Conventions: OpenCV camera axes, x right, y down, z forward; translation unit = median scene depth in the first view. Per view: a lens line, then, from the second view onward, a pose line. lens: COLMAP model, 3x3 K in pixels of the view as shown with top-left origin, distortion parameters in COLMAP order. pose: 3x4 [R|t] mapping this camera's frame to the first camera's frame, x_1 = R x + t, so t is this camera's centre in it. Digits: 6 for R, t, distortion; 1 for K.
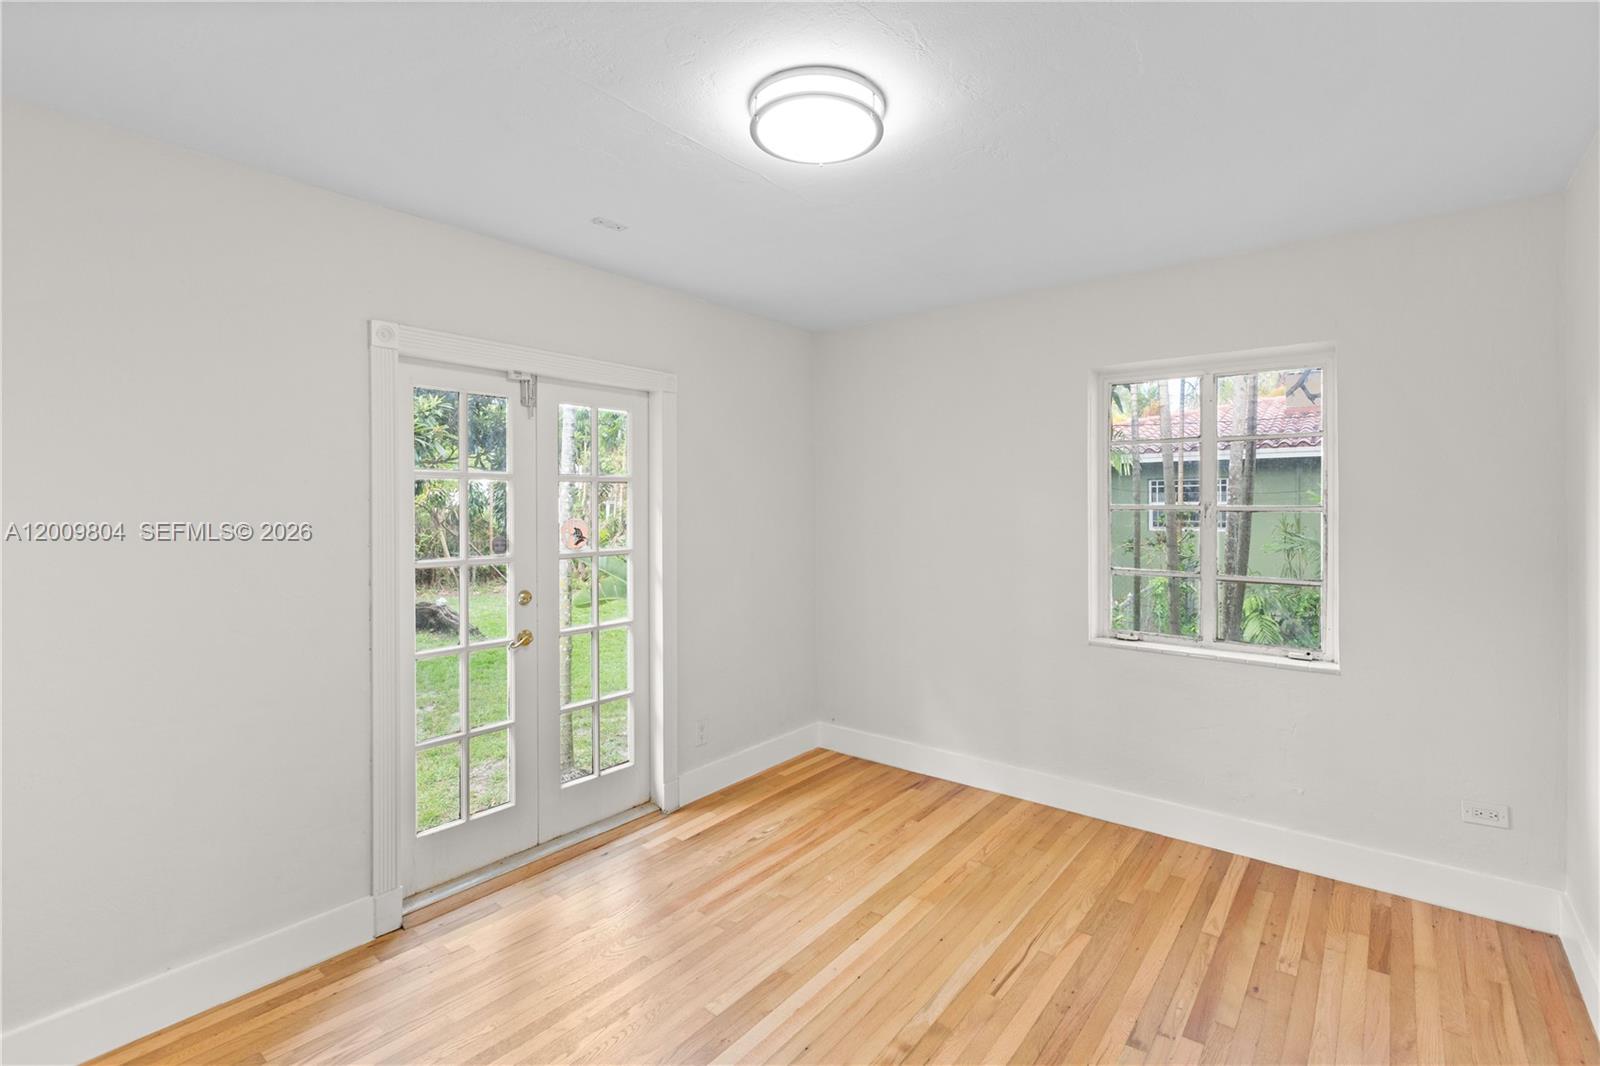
lens RADIAL K [[721.6, 0, 800.1], [0, 721.6, 517.4], [0, 0, 1]] dist [-0.002671, -0.000850]
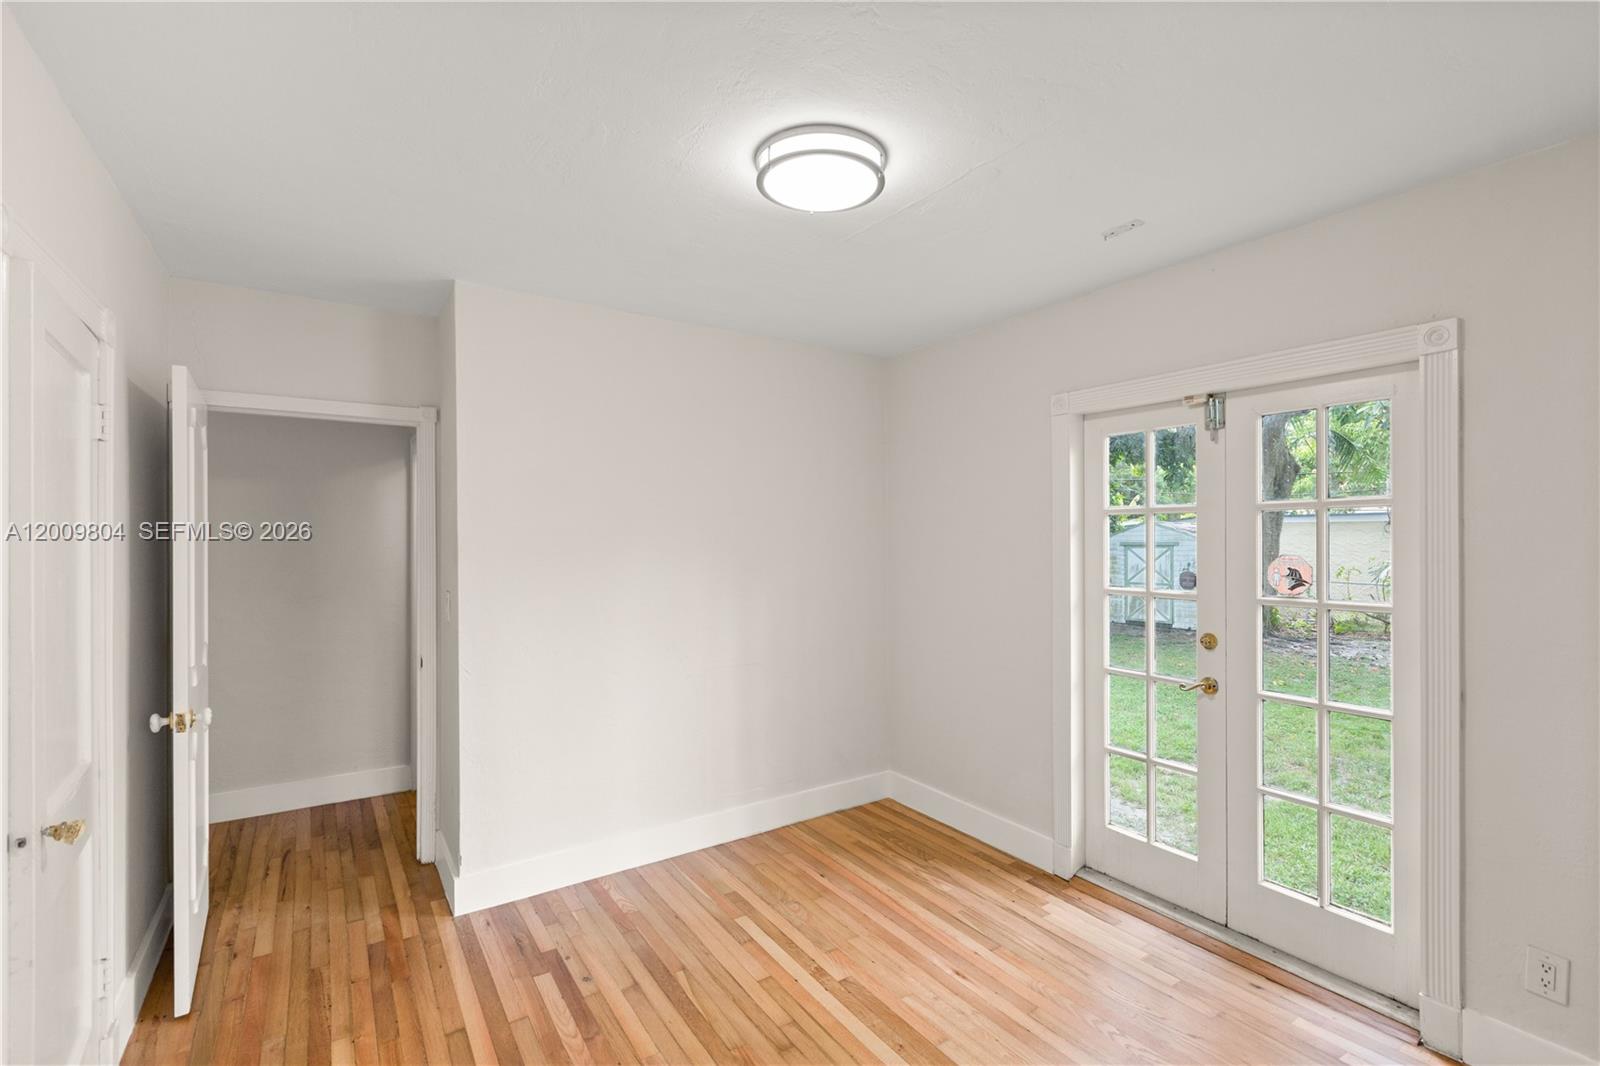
lens RADIAL K [[705.8, 0, 783.1], [0, 705.8, 531.7], [0, 0, 1]] dist [-0.014228, -0.000352]
pose [[-0.305683, -0.004235, -0.952124, 0.642290], [-0.018716, 0.999824, 0.001562, -0.017566], [0.951949, 0.018297, -0.305709, 0.776673]]
